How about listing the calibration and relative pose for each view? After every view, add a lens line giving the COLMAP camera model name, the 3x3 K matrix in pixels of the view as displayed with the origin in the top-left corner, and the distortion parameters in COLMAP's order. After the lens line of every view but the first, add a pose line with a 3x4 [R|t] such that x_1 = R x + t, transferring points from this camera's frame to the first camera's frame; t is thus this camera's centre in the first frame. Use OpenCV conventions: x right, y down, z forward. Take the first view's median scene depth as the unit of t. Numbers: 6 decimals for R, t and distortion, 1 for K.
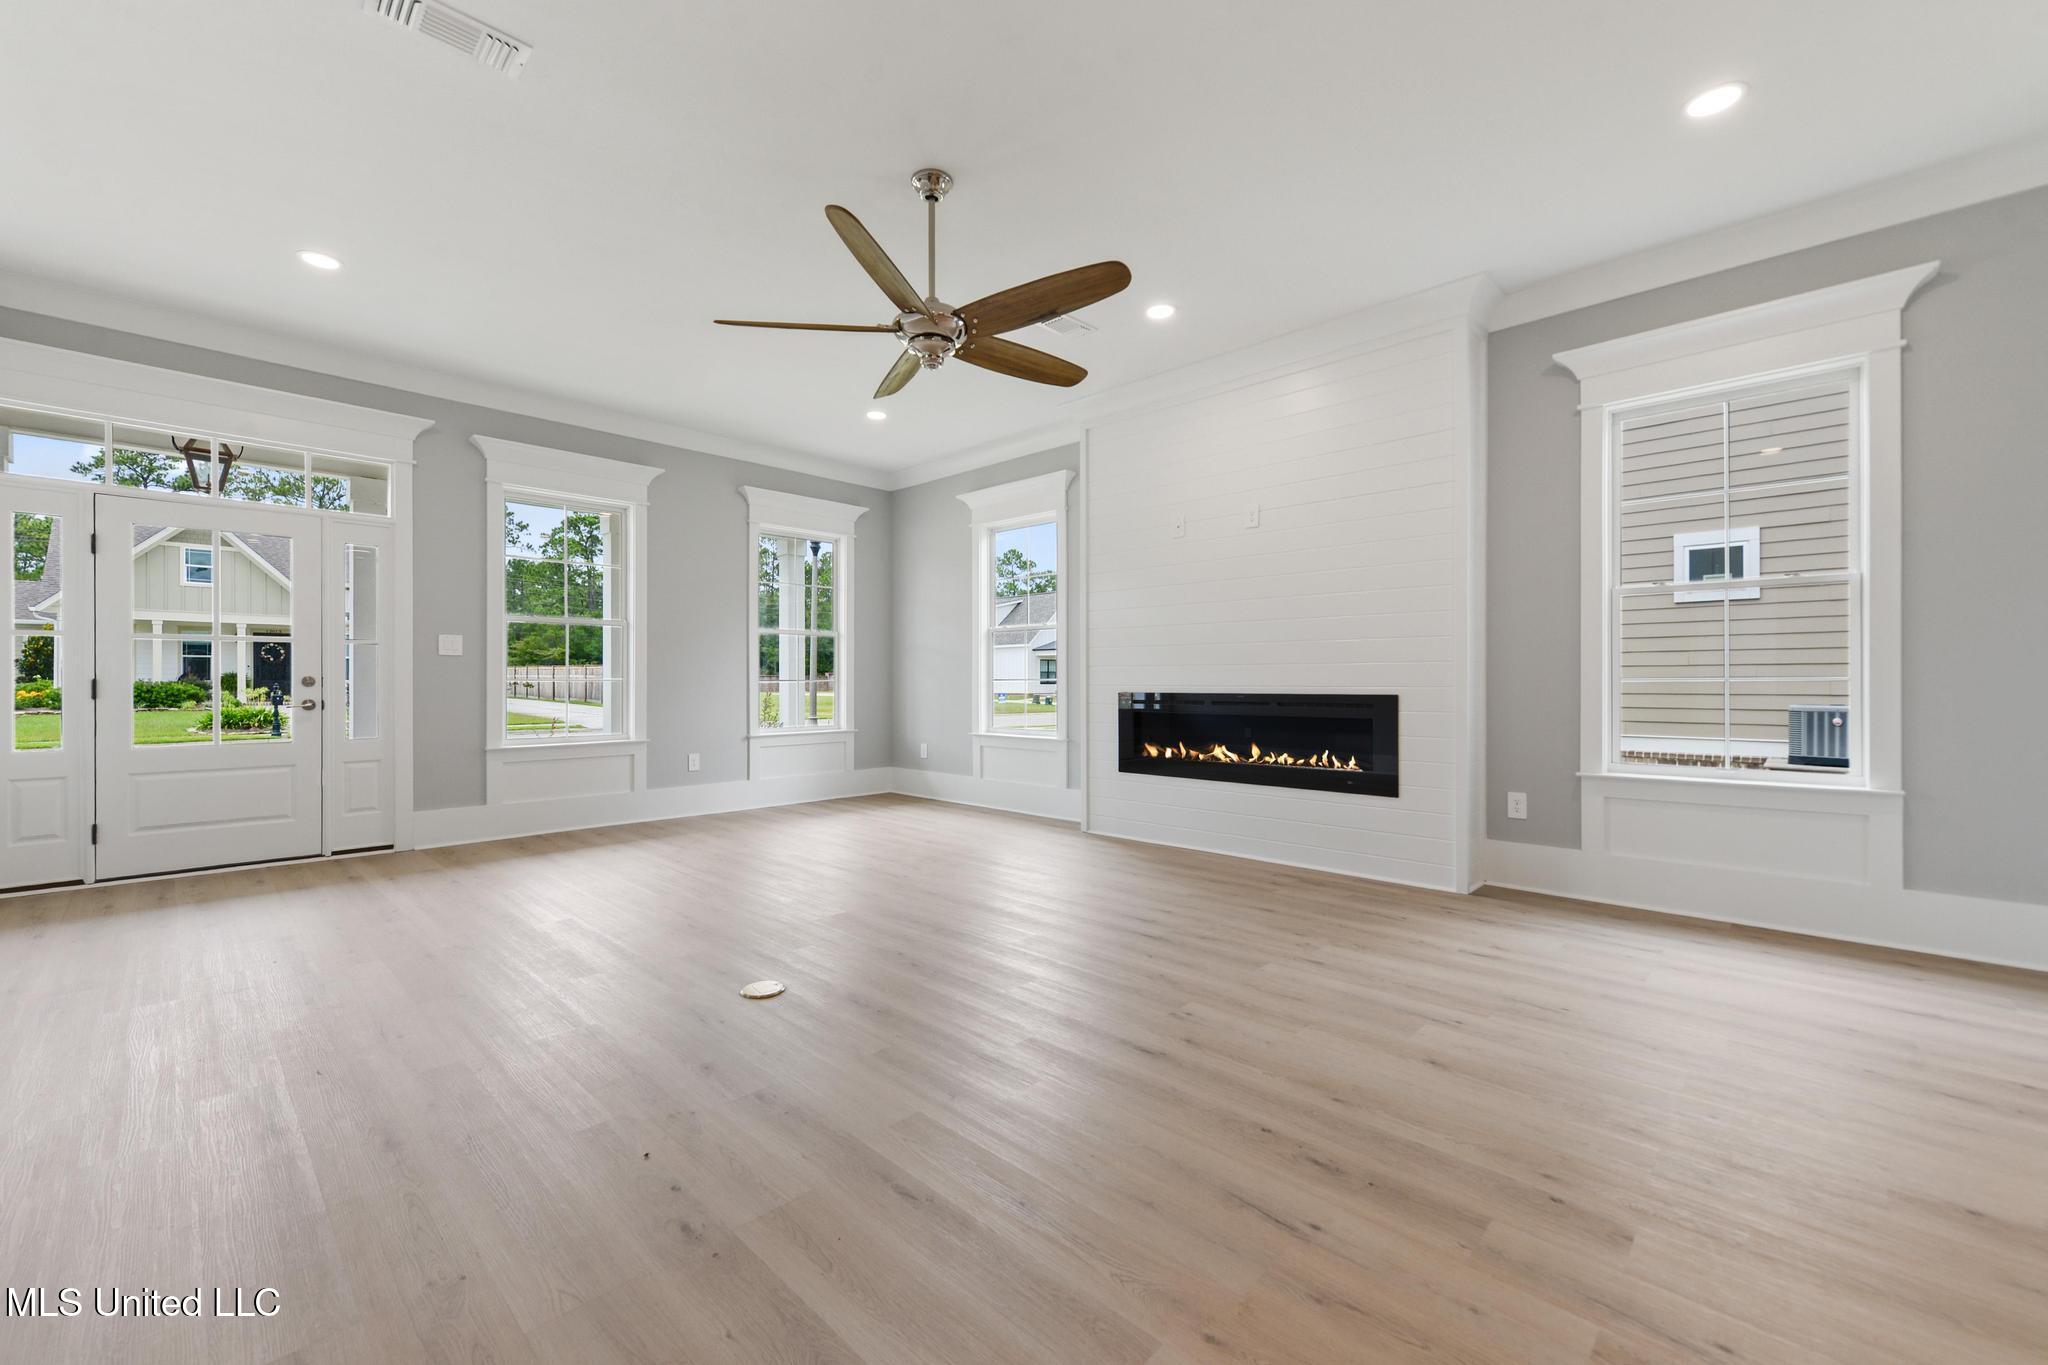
lens RADIAL K [[828.2, 0, 991.3], [0, 828.2, 696.5], [0, 0, 1]] dist [0.008458, -0.001016]
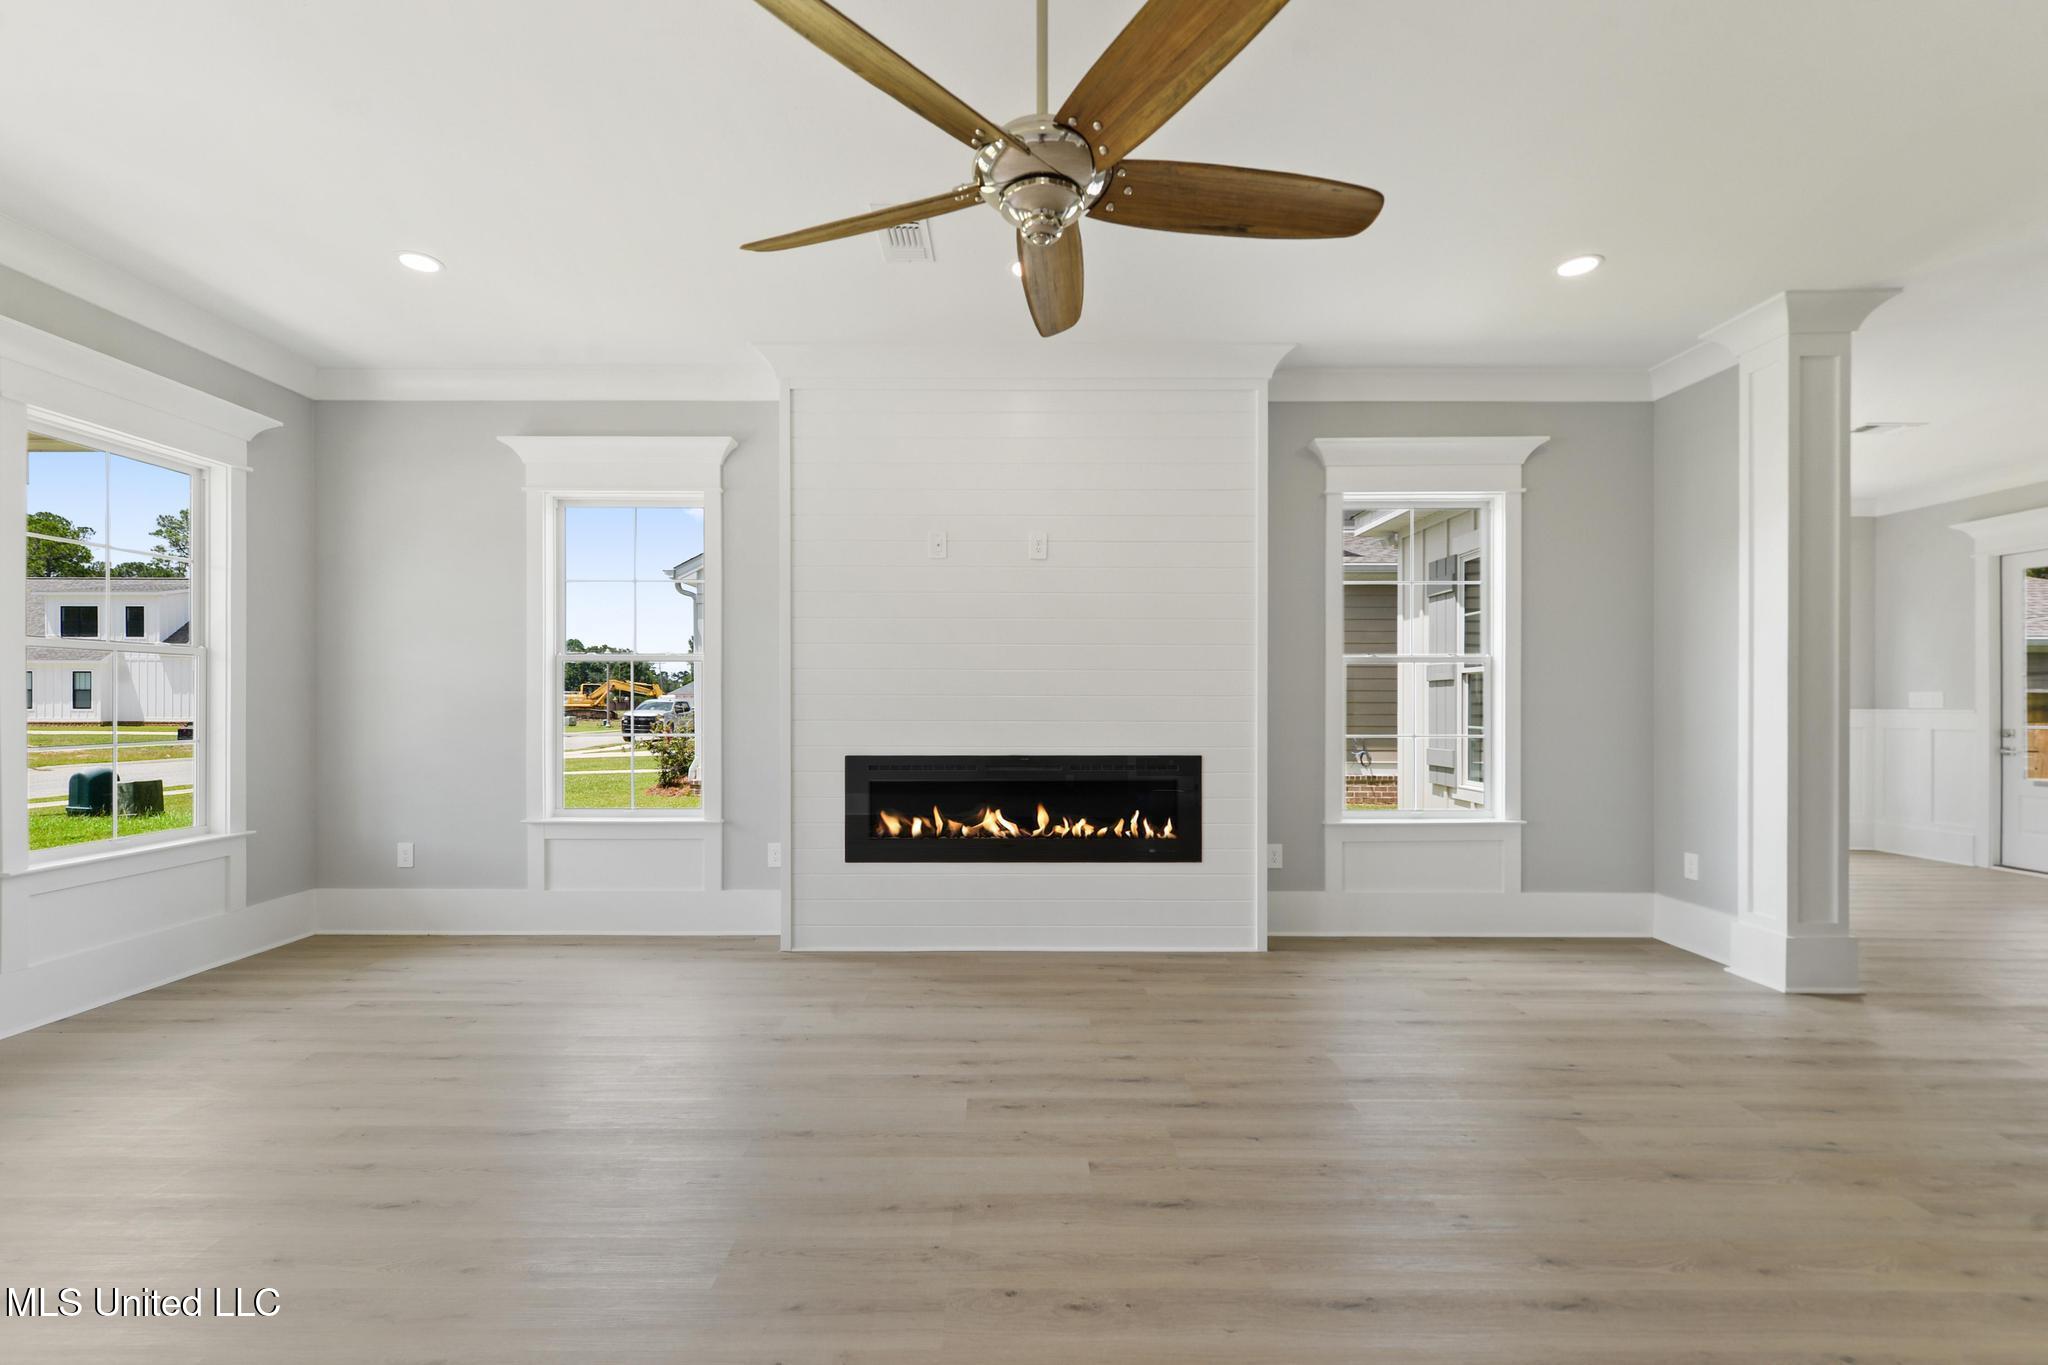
lens RADIAL K [[890.0, 0, 1043.1], [0, 890.0, 697.6], [0, 0, 1]] dist [0.006025, -0.002206]
pose [[0.704269, 0.003338, 0.709925, -0.324564], [0.010927, 0.999820, -0.015540, -0.046617], [-0.709849, 0.018702, 0.704106, 0.354552]]
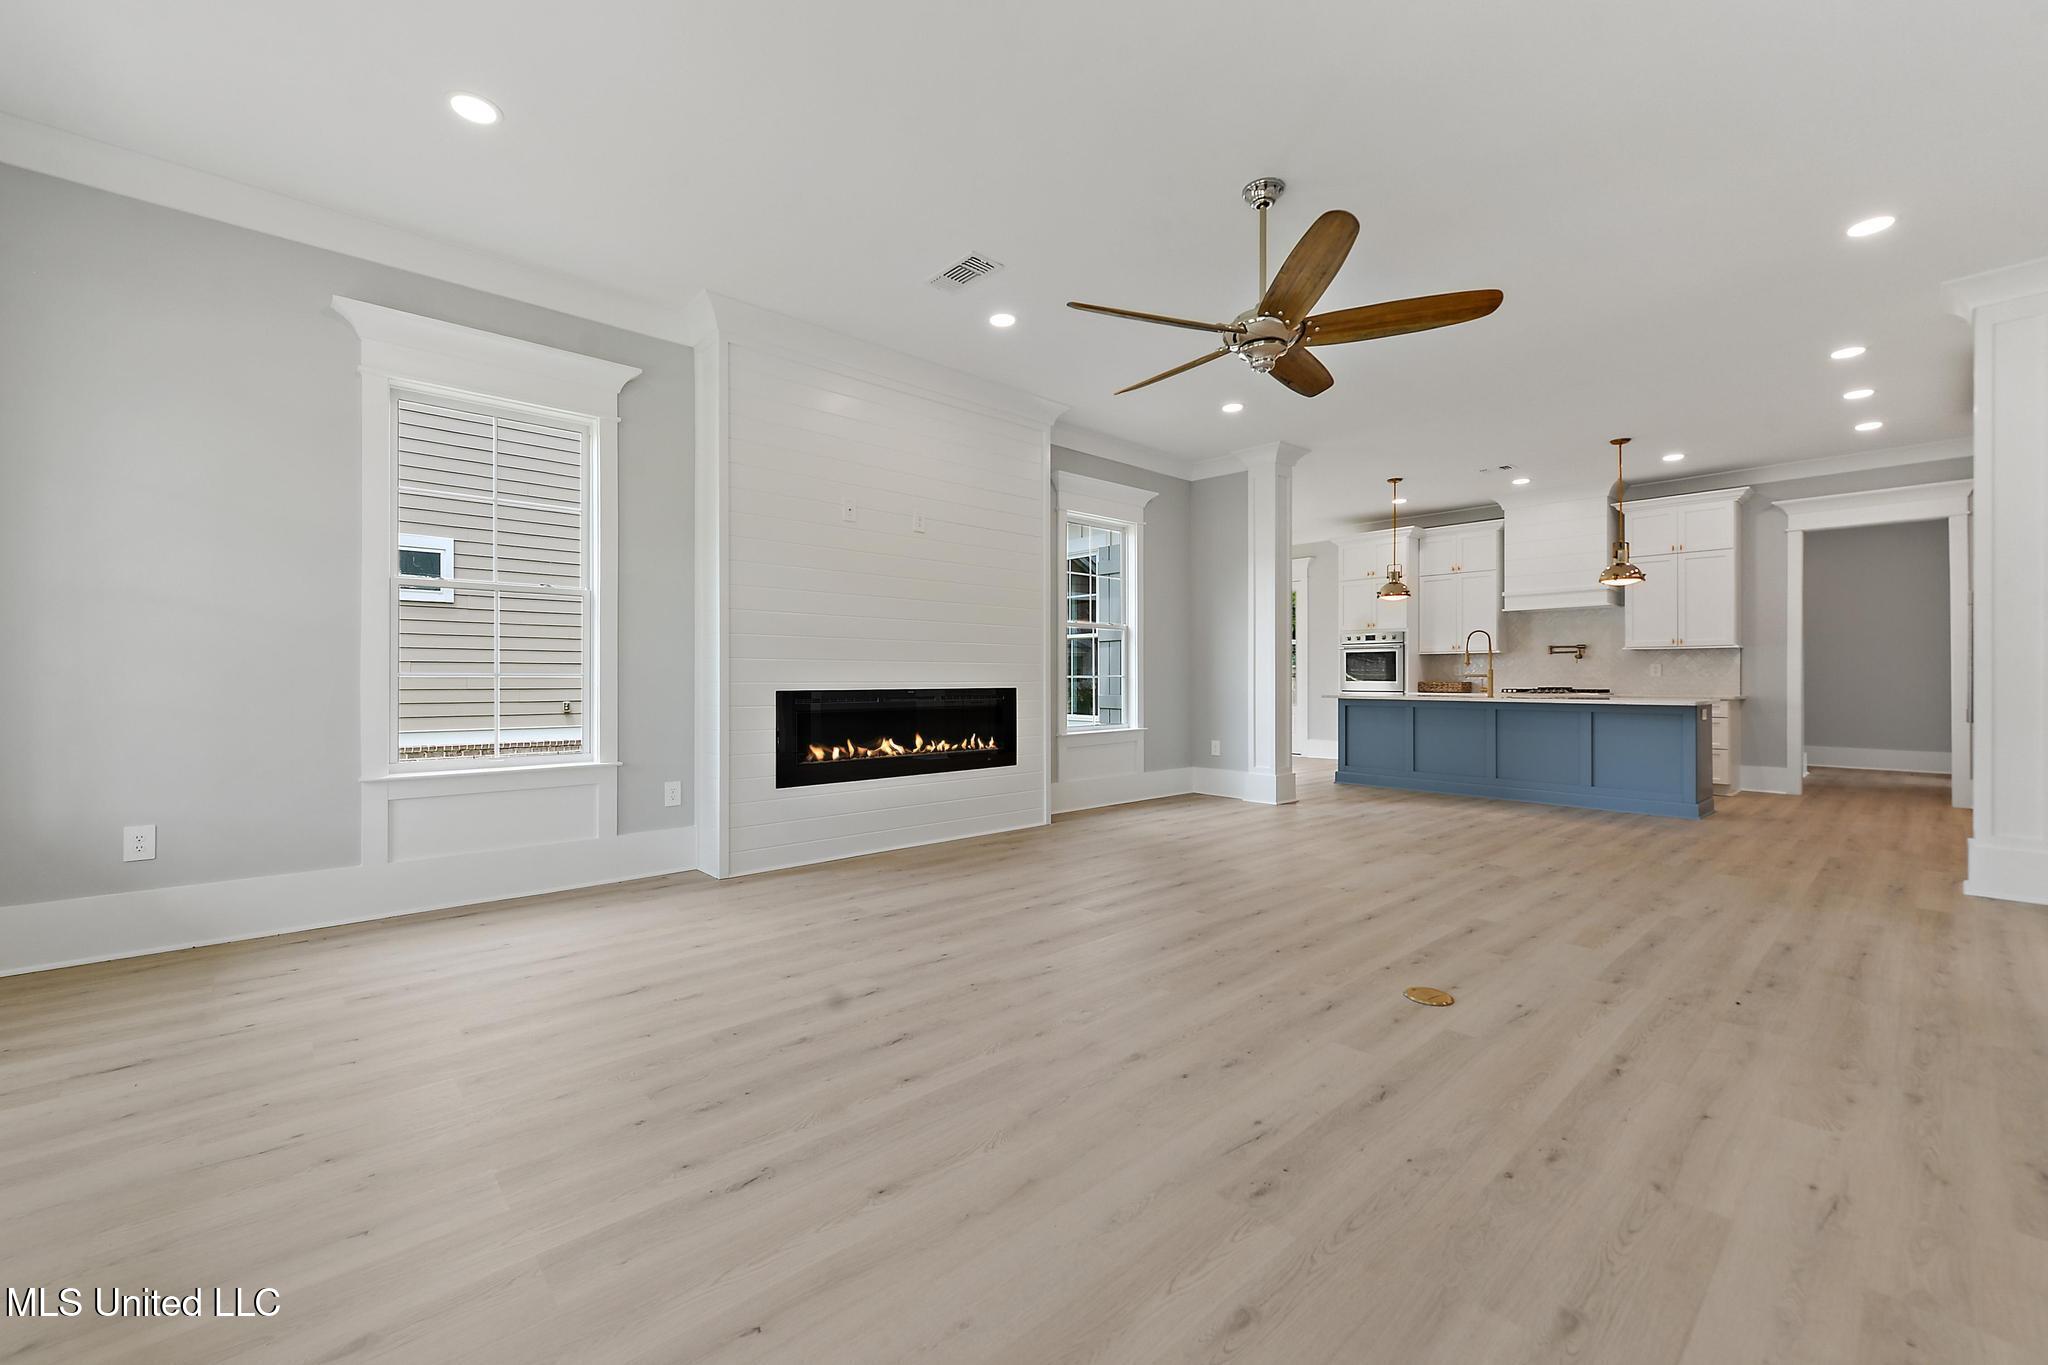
lens RADIAL K [[828.2, 0, 1018.0], [0, 828.2, 680.0], [0, 0, 1]] dist [0.008458, -0.001016]
pose [[0.042809, -0.001660, 0.999082, -0.733001], [0.017659, 0.999844, 0.000905, -0.012245], [-0.998927, 0.017604, 0.042831, 0.826447]]
